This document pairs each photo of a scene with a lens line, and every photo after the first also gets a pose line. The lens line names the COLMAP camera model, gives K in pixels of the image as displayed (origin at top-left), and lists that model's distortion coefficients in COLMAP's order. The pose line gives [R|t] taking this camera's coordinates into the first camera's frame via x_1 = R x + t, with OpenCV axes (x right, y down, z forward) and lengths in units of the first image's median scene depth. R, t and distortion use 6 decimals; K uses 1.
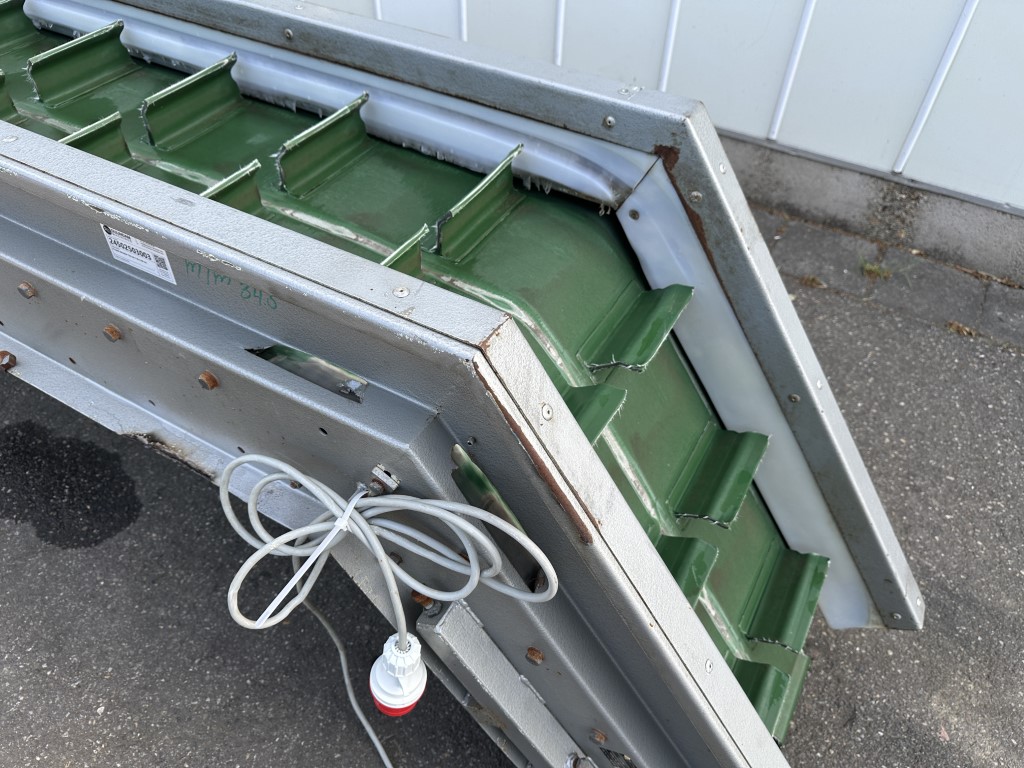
lens RADIAL K [[754.3, 0, 512.0], [0, 754.3, 384.0], [0, 0, 1]] dist [0.057531, -0.074855]
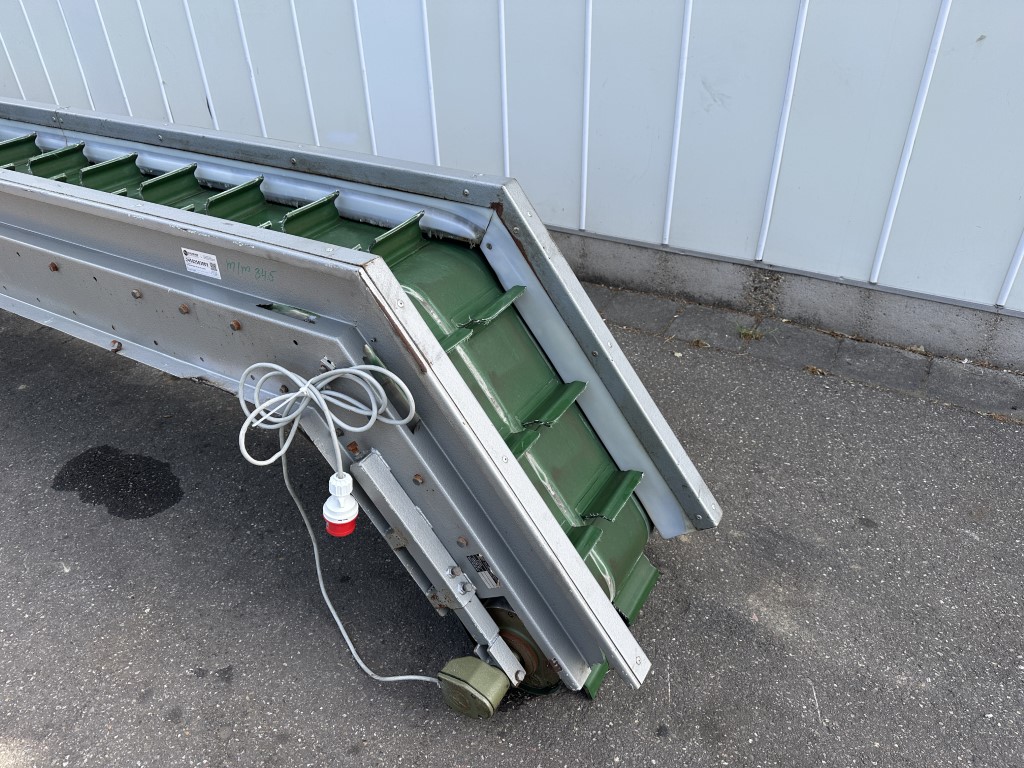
lens RADIAL K [[782.6, 0, 512.0], [0, 782.6, 384.0], [0, 0, 1]] dist [0.185811, -0.339710]
pose [[0.998026, -0.034667, -0.052360, 0.255761], [0.021813, 0.973273, -0.228614, 0.419553], [0.058886, 0.227021, 0.972108, -0.563156]]
